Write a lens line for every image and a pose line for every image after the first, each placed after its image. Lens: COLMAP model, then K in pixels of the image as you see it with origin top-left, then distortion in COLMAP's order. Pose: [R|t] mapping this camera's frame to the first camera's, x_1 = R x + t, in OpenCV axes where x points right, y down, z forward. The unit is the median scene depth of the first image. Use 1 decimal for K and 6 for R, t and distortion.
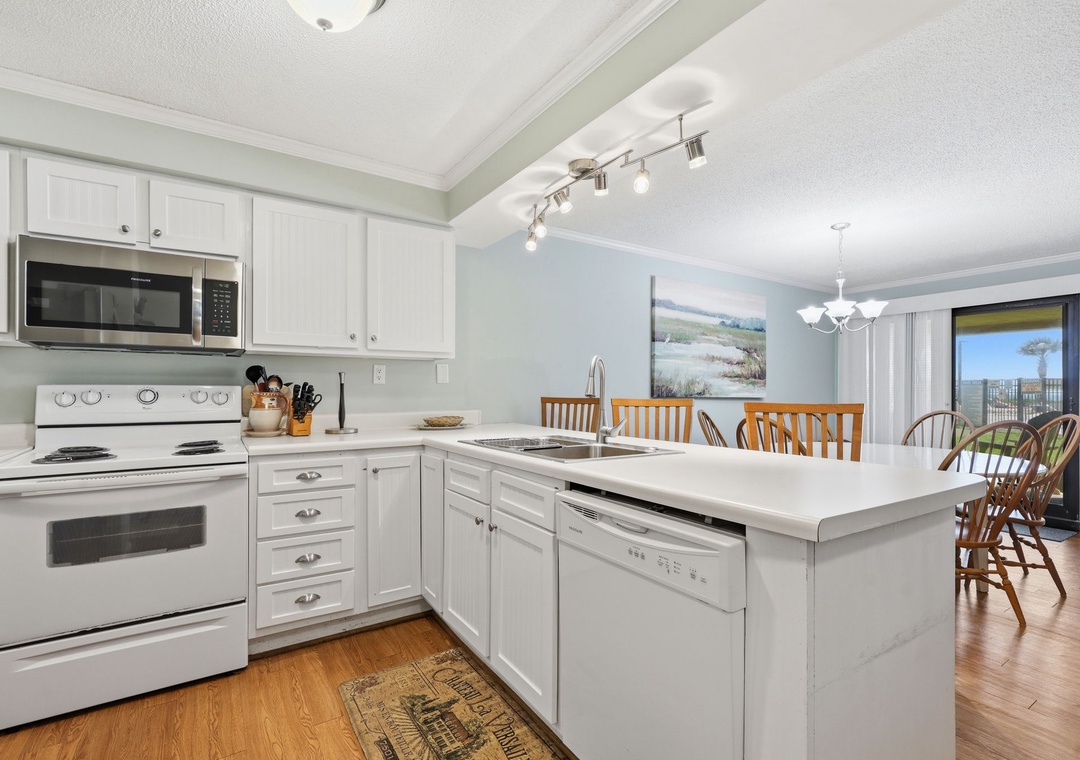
lens RADIAL K [[509.7, 0, 540.2], [0, 509.7, 388.2], [0, 0, 1]] dist [-0.000371, 0.001069]
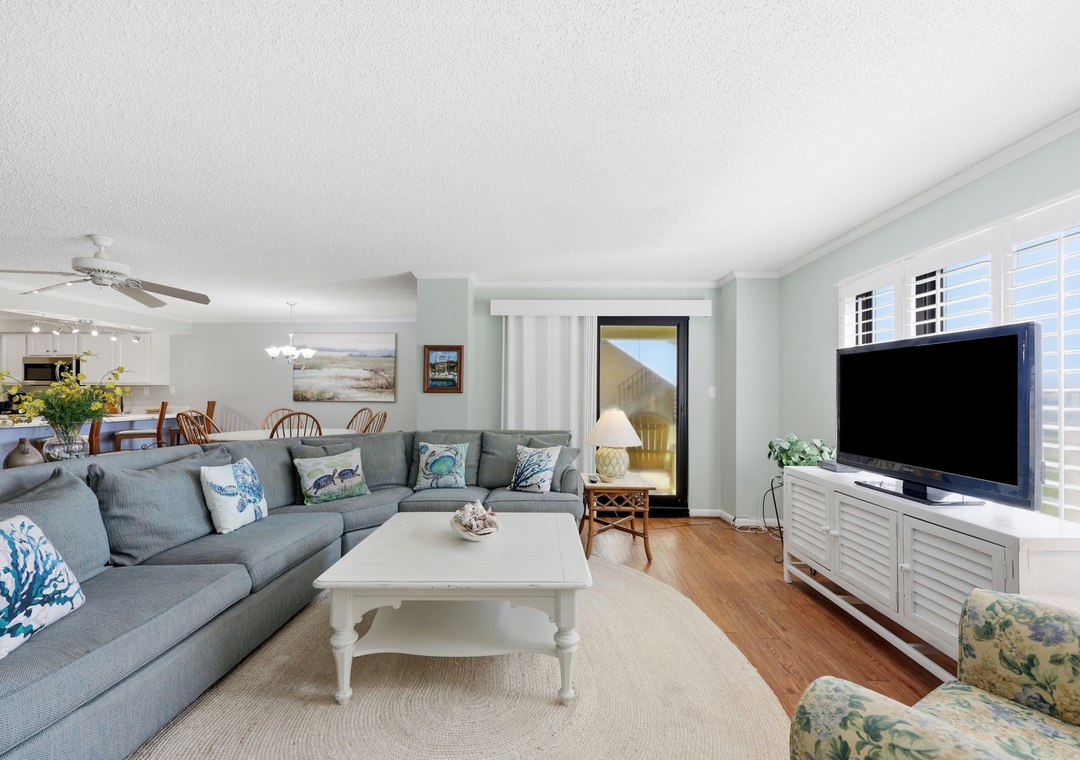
lens RADIAL K [[469.9, 0, 542.5], [0, 469.9, 389.6], [0, 0, 1]] dist [0.001279, 0.000788]
pose [[0.831291, -0.009313, -0.555759, 3.250228], [0.006873, 0.999955, -0.006477, -0.007763], [0.555794, 0.001564, 0.831318, 0.188302]]
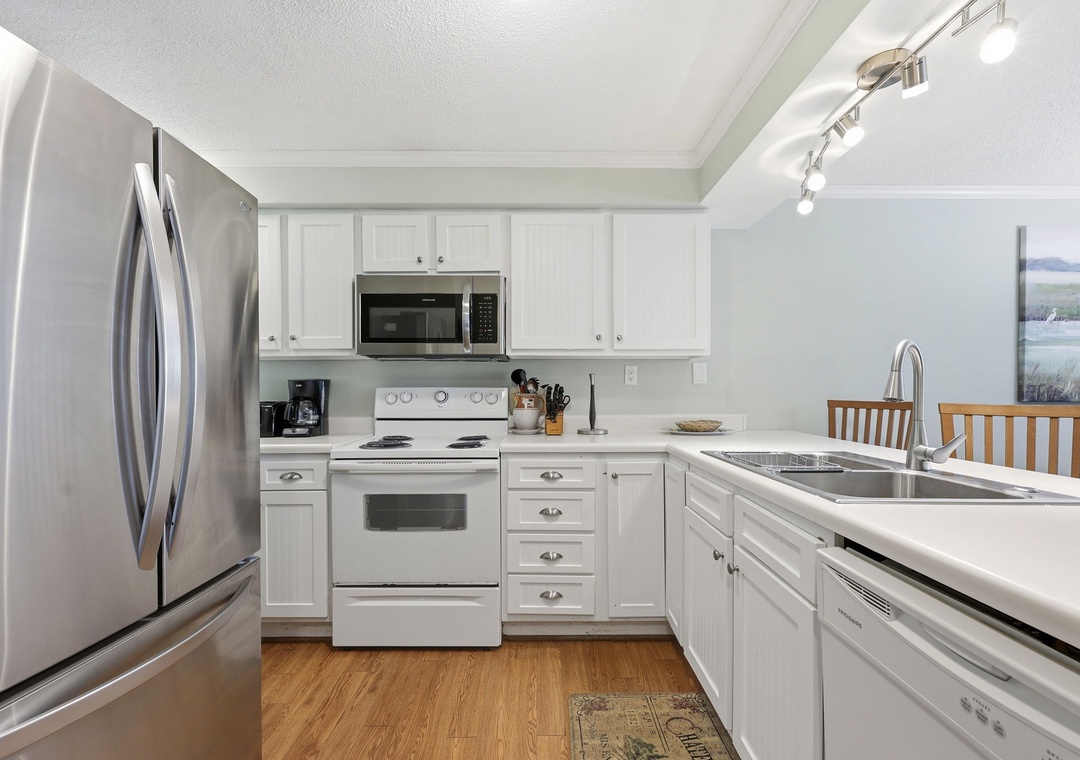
lens RADIAL K [[469.9, 0, 541.4], [0, 469.9, 392.5], [0, 0, 1]] dist [0.001279, 0.000788]
pose [[0.839123, 0.000394, -0.543942, 0.038026], [0.002815, 0.999983, 0.005066, 0.000831], [0.543934, -0.005782, 0.839108, 0.184863]]
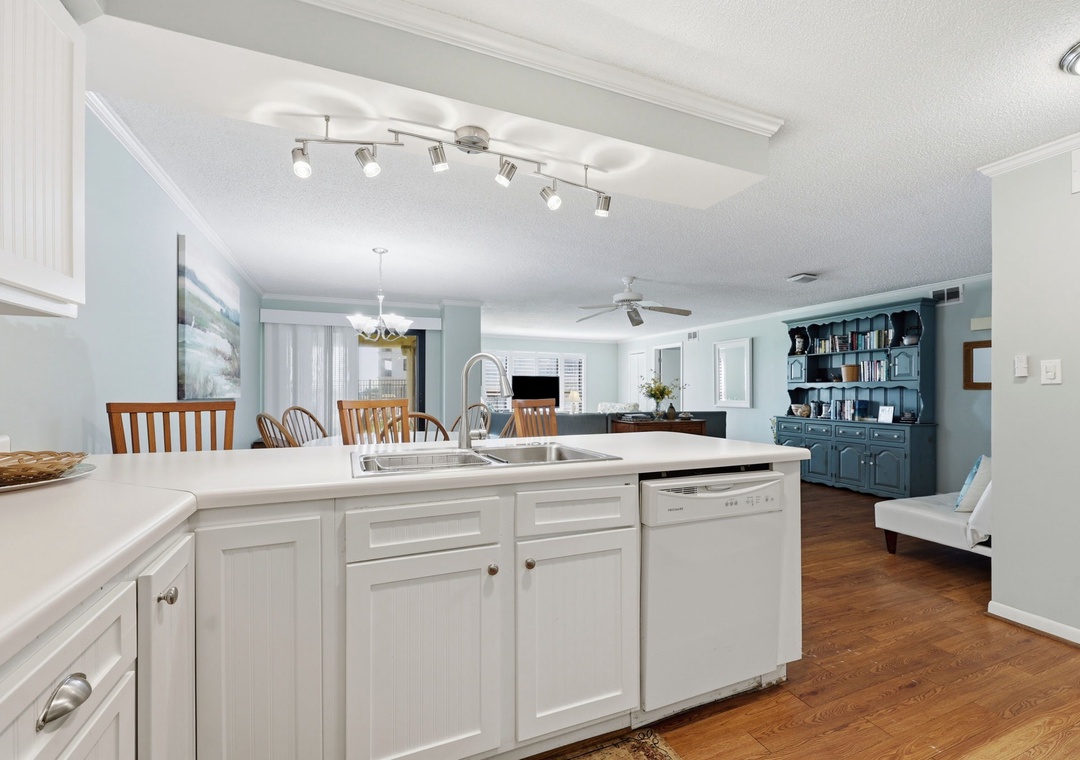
lens RADIAL K [[469.9, 0, 538.2], [0, 469.9, 390.6], [0, 0, 1]] dist [0.001279, 0.000788]
pose [[0.188983, -0.005099, 0.981967, -0.604539], [-0.002848, 0.999979, 0.005740, -0.001039], [-0.981976, -0.003882, 0.188964, 0.635311]]
